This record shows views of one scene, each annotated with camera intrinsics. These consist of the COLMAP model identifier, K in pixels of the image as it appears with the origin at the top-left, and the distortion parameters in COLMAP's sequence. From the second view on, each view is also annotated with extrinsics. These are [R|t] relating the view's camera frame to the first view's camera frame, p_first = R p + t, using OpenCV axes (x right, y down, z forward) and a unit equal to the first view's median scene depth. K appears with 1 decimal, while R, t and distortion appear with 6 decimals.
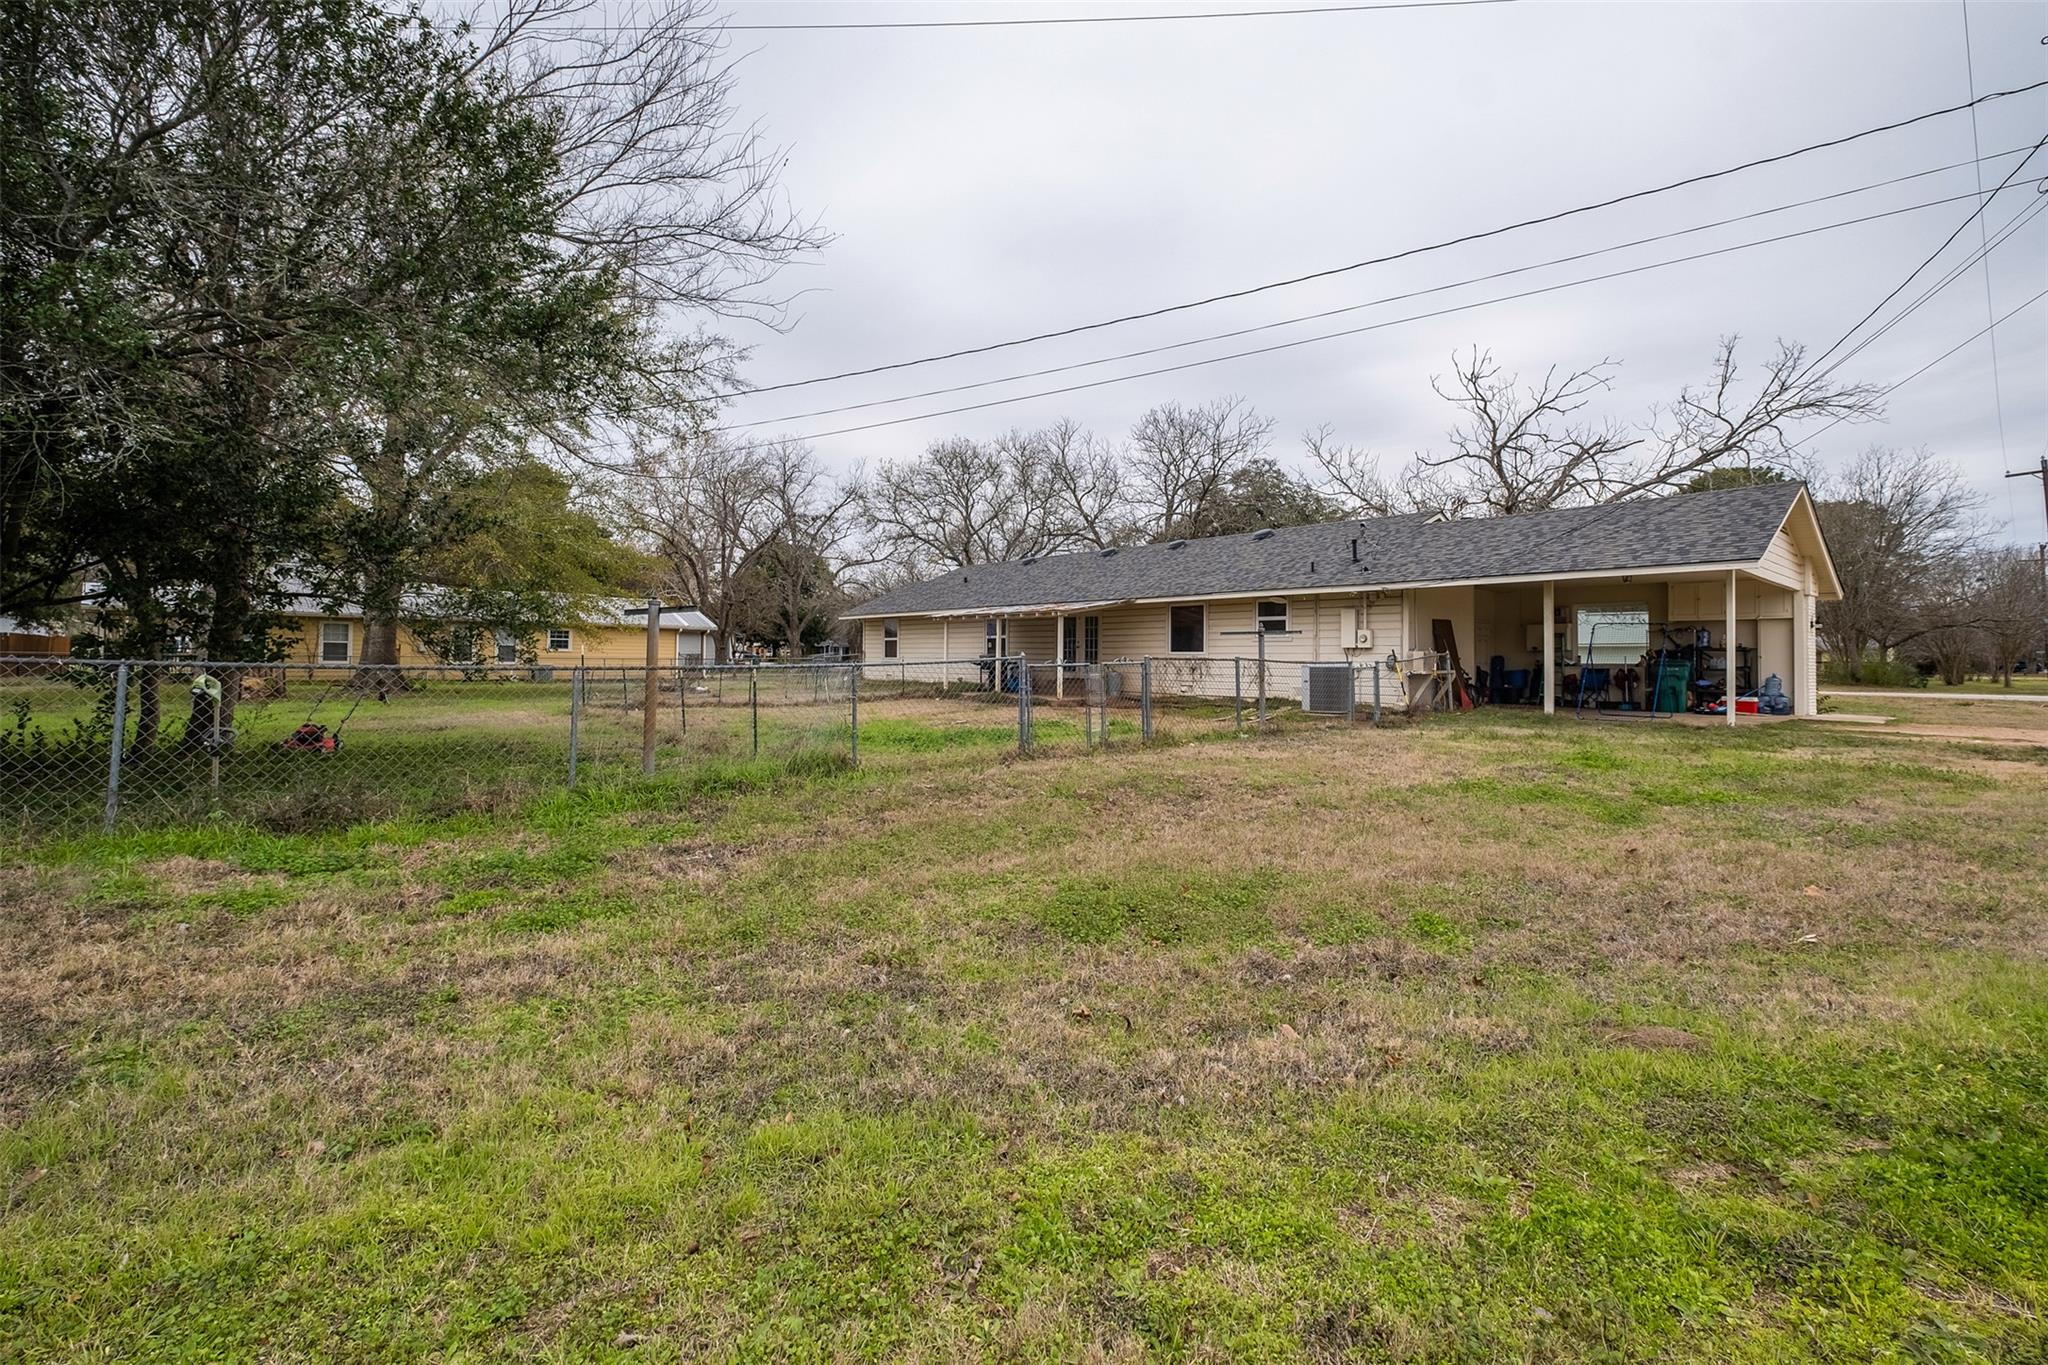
lens RADIAL K [[877.9, 0, 1023.1], [0, 877.9, 635.5], [0, 0, 1]] dist [-0.000234, -0.000147]
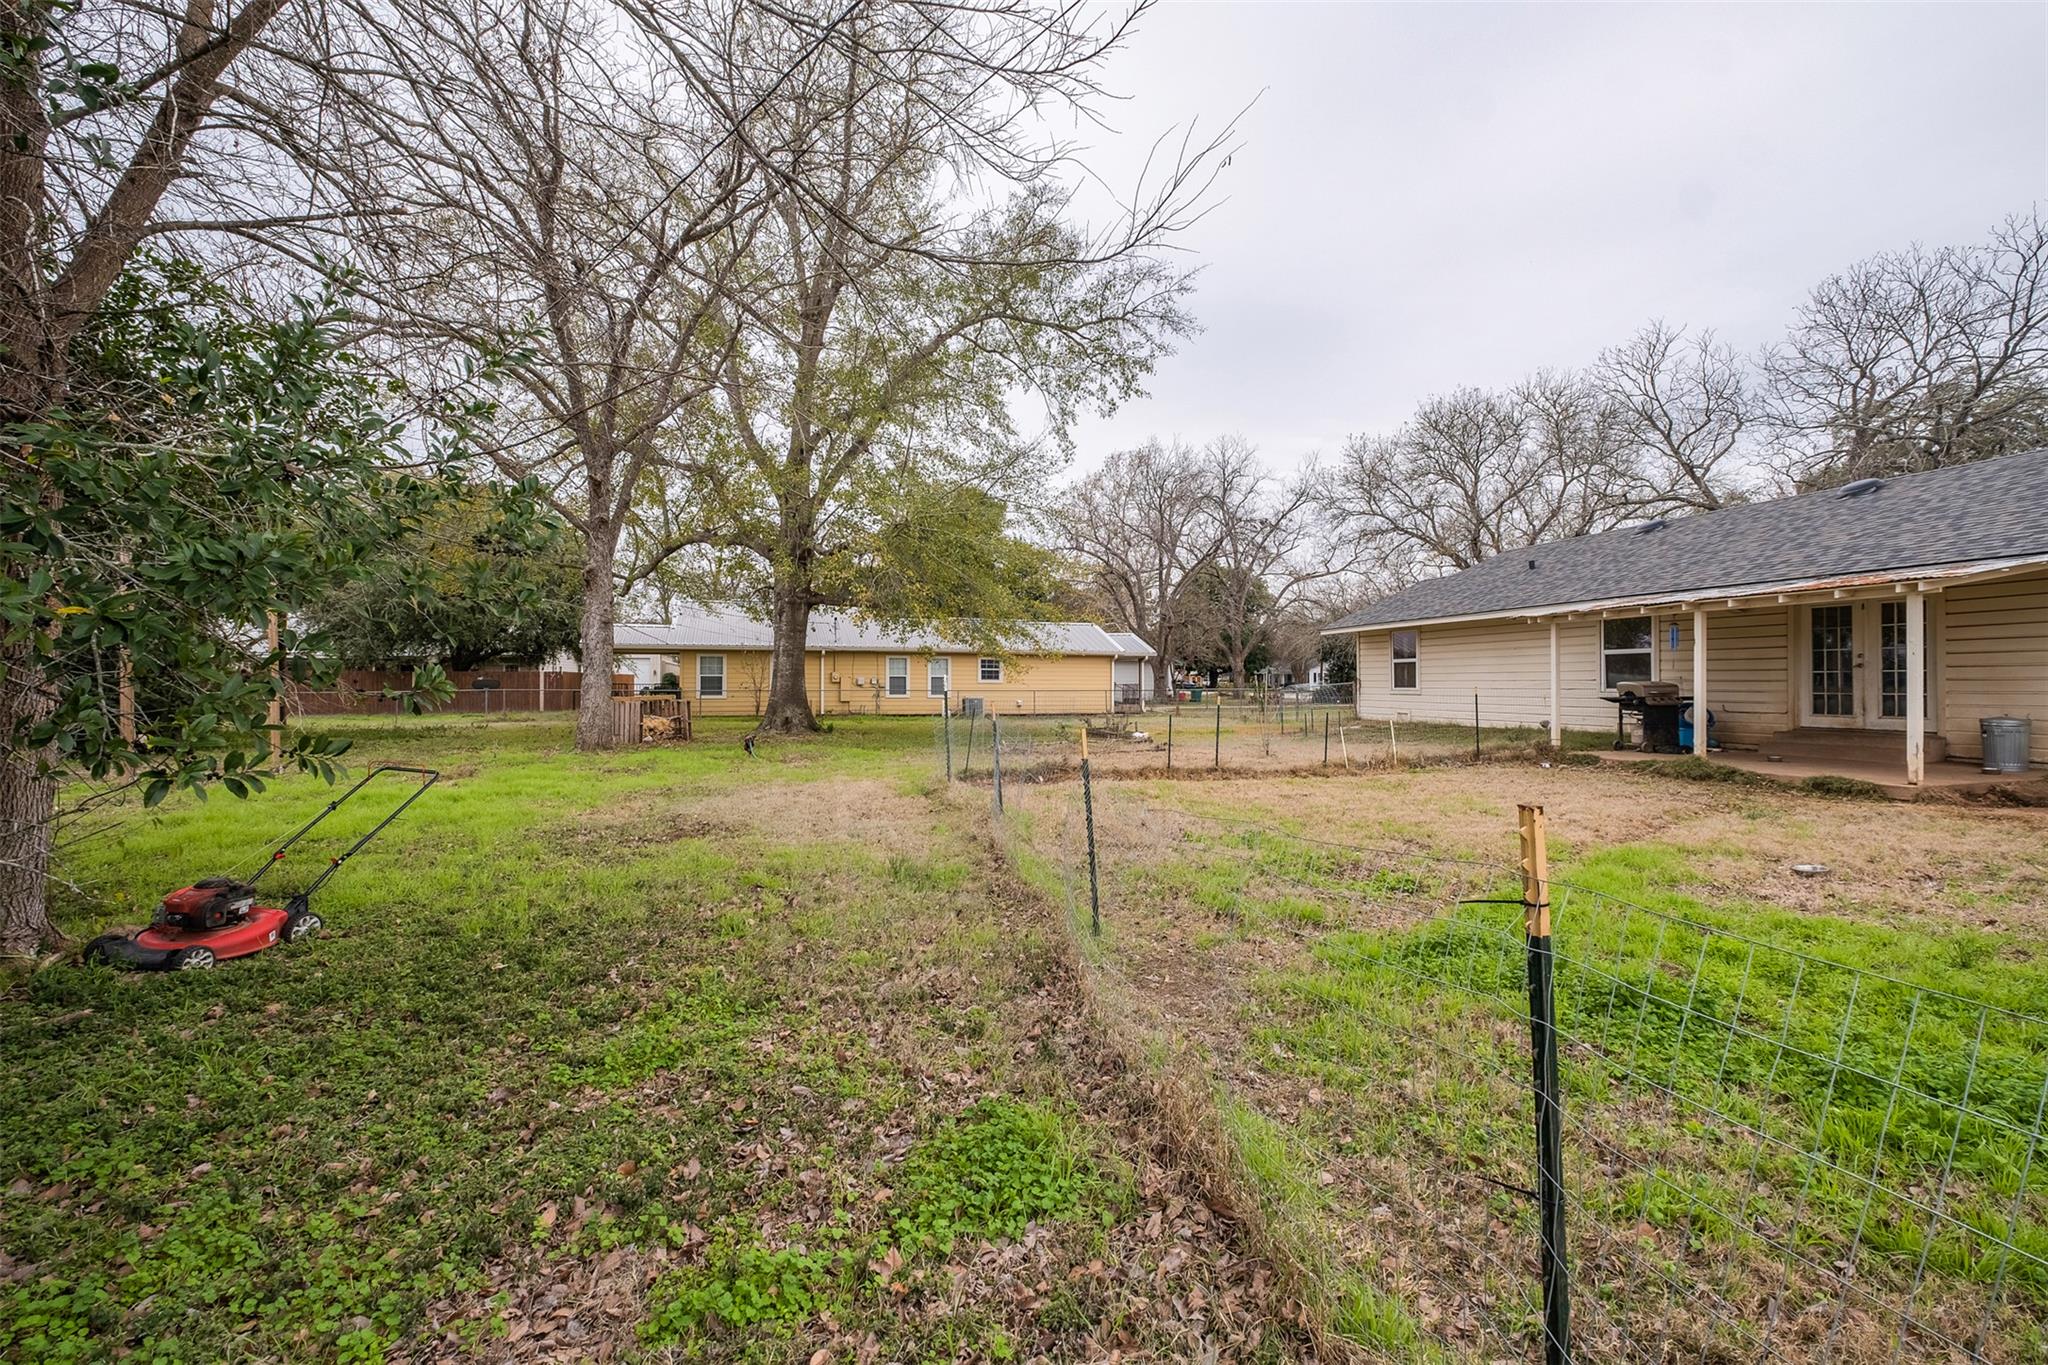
lens RADIAL K [[887.7, 0, 1024.1], [0, 887.7, 675.0], [0, 0, 1]] dist [-0.002107, -0.000997]
pose [[0.886524, -0.013239, -0.462492, -0.052937], [0.019347, 0.999777, 0.008466, 0.002048], [0.462277, -0.016453, 0.886583, 0.145202]]
